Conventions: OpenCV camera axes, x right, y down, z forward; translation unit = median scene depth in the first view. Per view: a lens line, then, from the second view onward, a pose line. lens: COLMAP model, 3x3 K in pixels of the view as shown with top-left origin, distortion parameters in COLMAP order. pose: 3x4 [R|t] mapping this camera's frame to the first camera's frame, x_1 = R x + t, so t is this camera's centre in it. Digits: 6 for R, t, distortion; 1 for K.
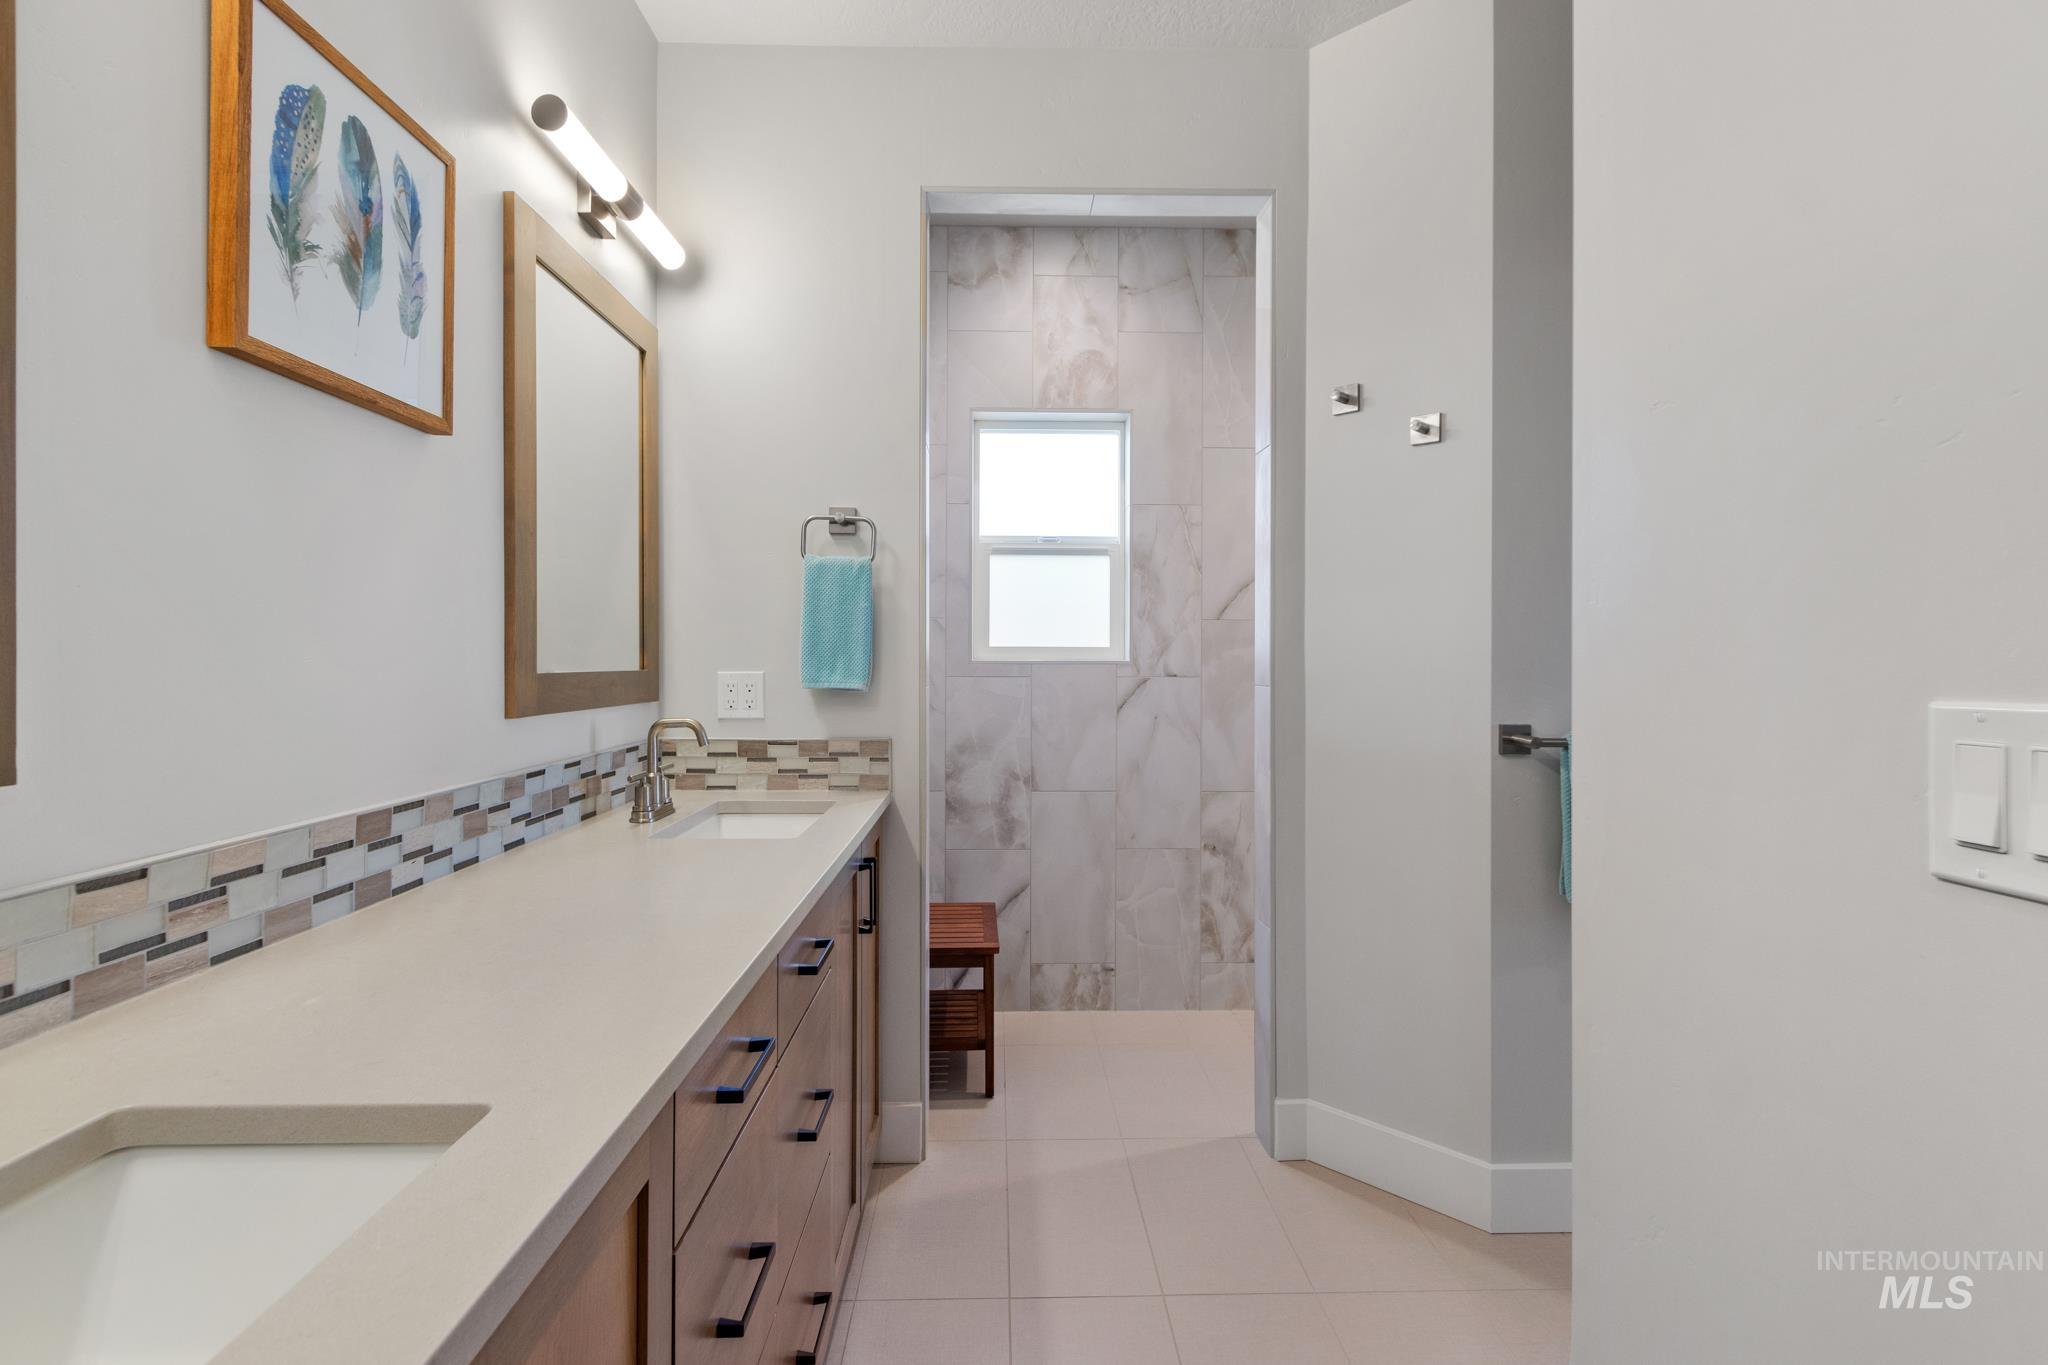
lens RADIAL K [[944.9, 0, 1025.1], [0, 944.9, 665.4], [0, 0, 1]] dist [0.002672, -0.000163]
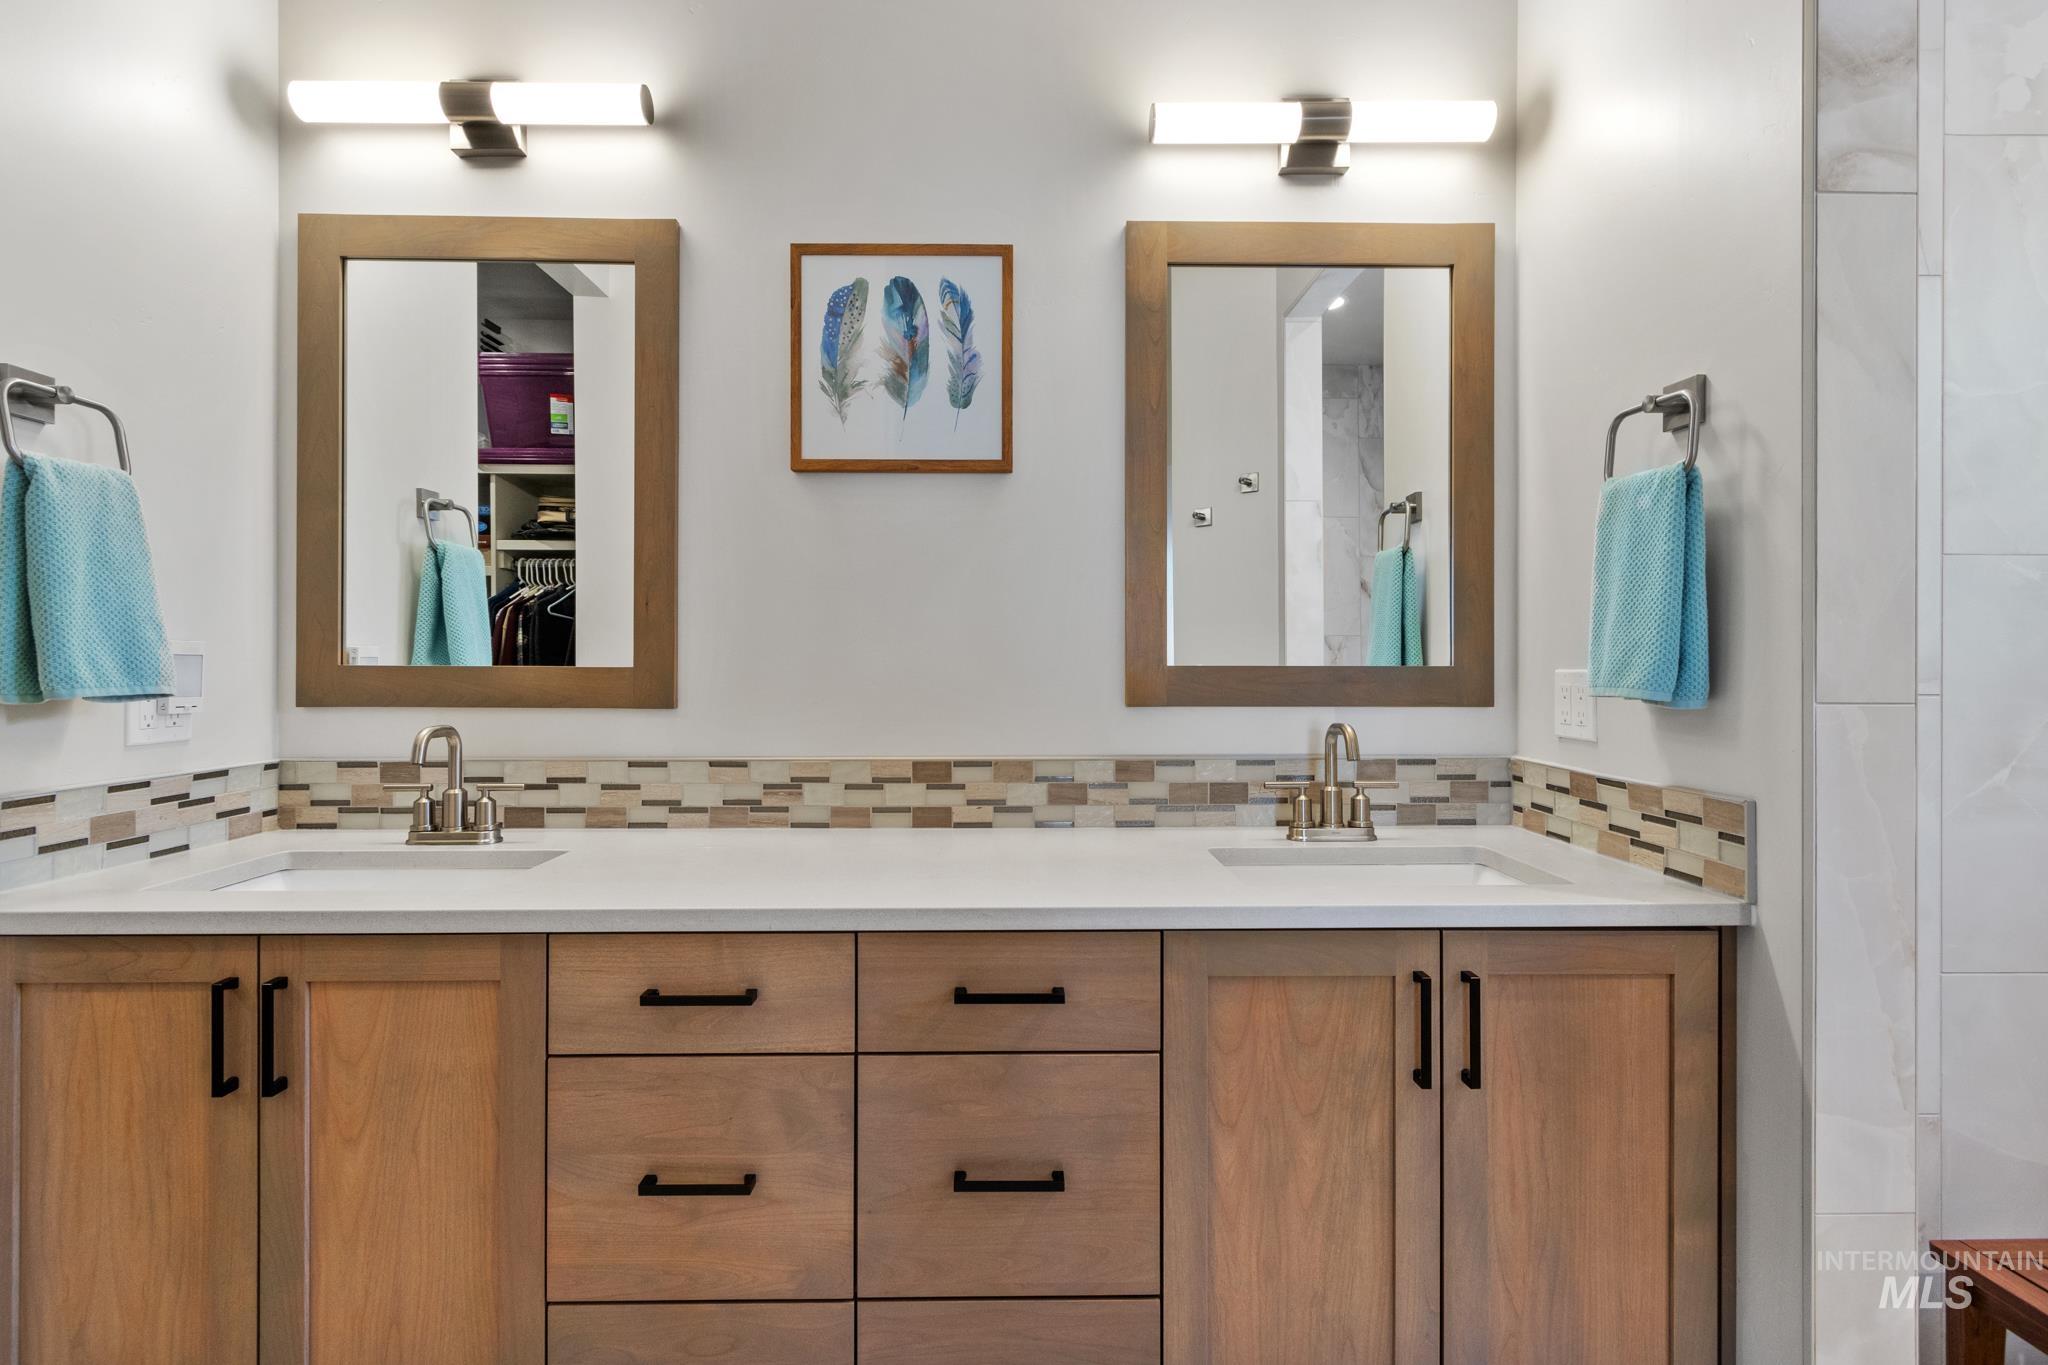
lens RADIAL K [[964.9, 0, 1032.1], [0, 964.9, 669.9], [0, 0, 1]] dist [0.004888, 0.001091]
pose [[-0.003851, 0.002989, -0.999988, 0.736152], [-0.007653, 0.999966, 0.003018, 0.014613], [0.999963, 0.007664, -0.003828, 1.163881]]
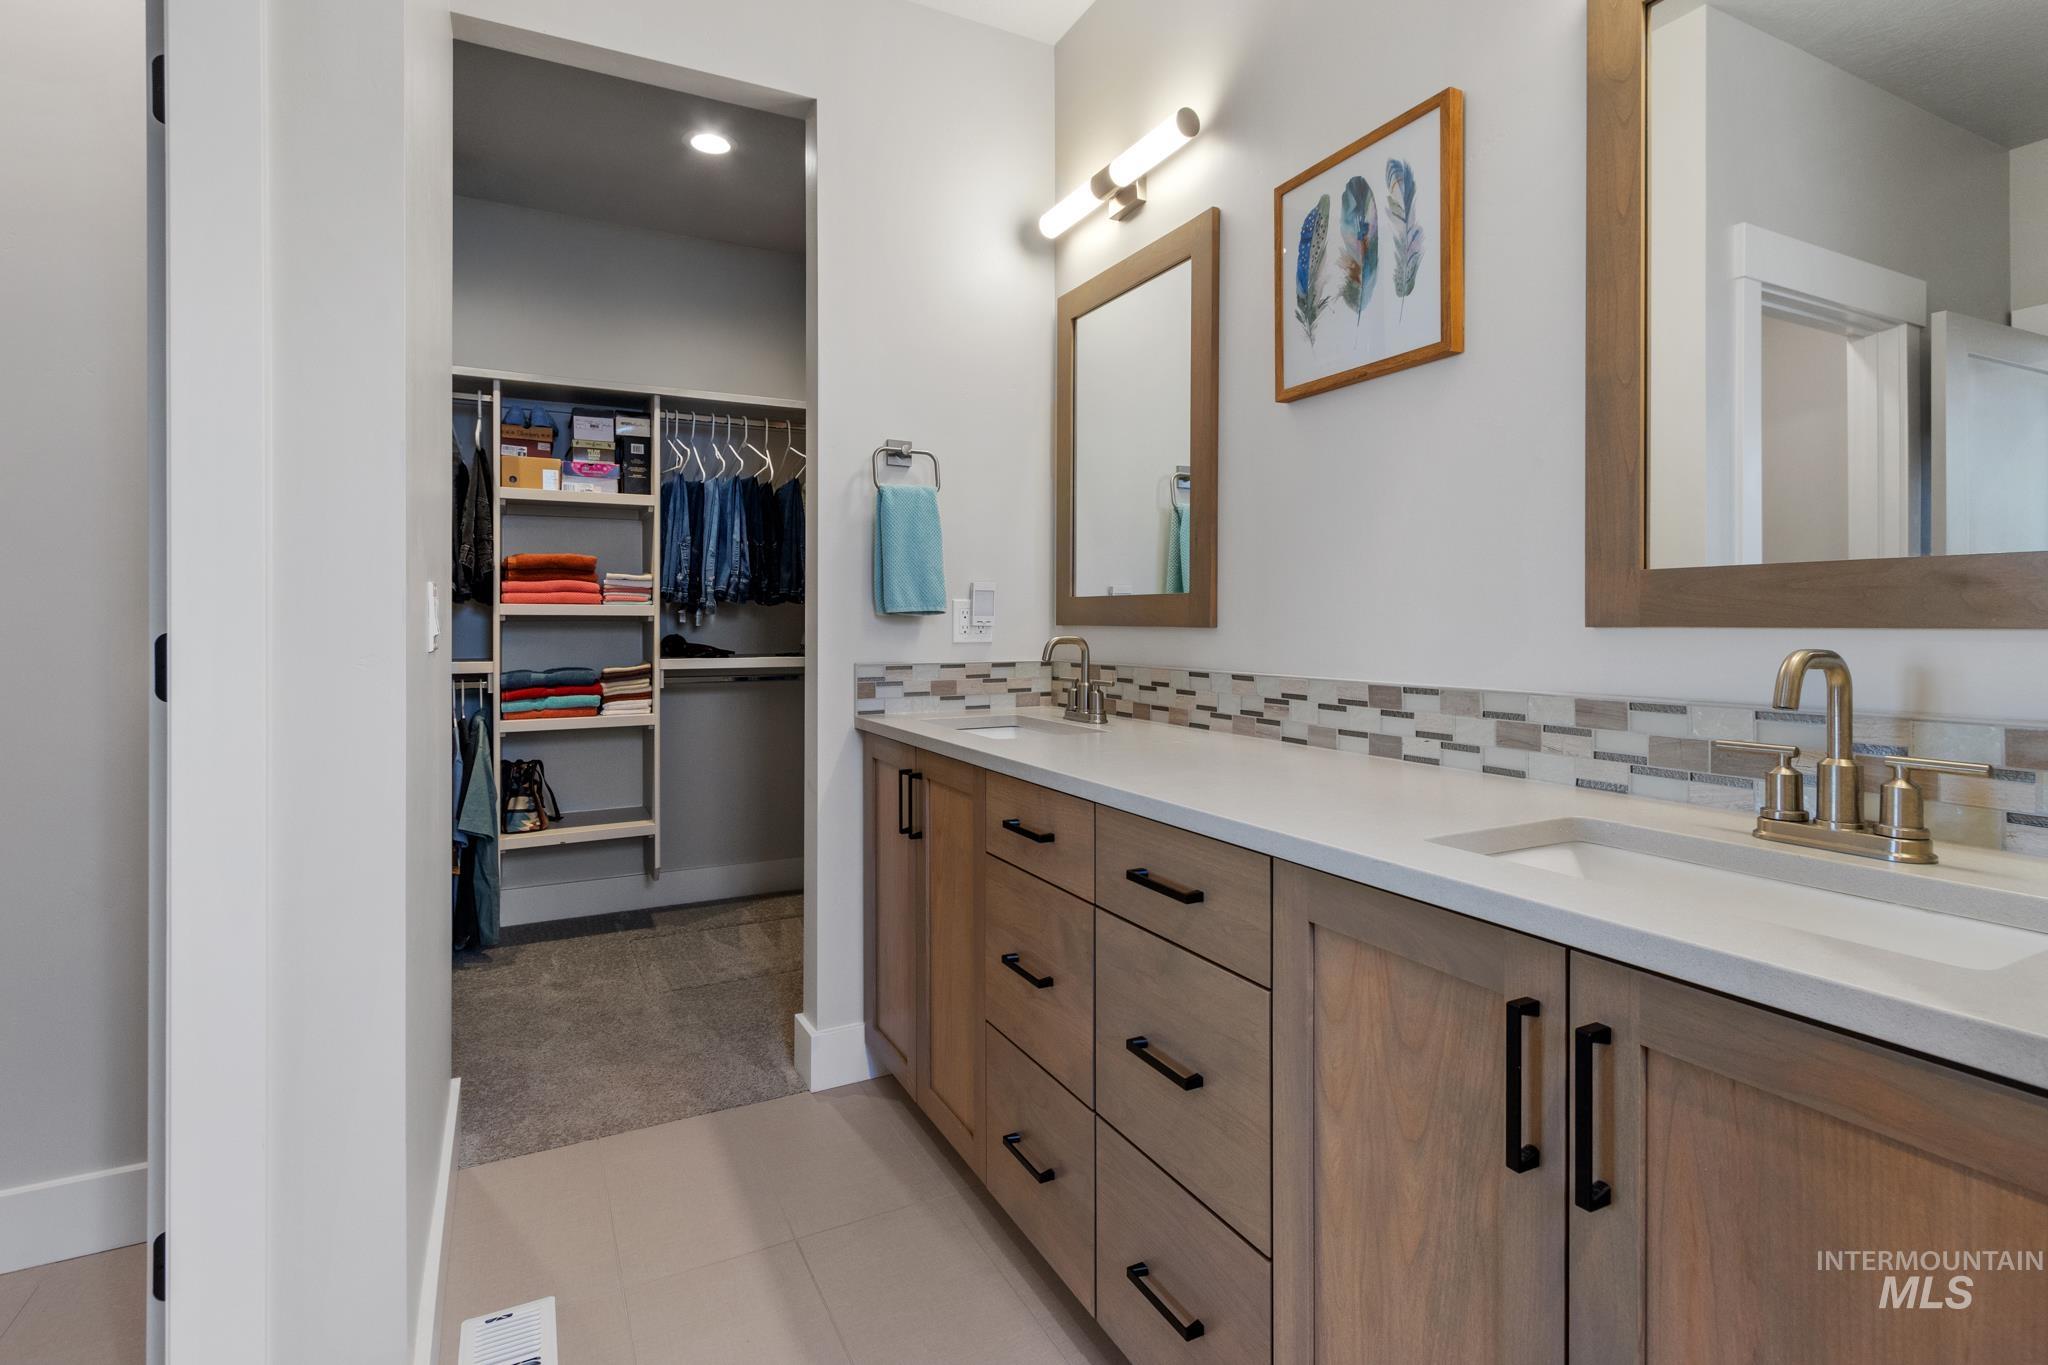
lens RADIAL K [[998.3, 0, 1028.0], [0, 998.3, 633.2], [0, 0, 1]] dist [0.001674, -0.000161]
pose [[-0.900555, 0.001508, -0.434739, 0.344360], [-0.005201, 0.999885, 0.014243, 0.066894], [0.434711, 0.015088, -0.900444, 2.033648]]
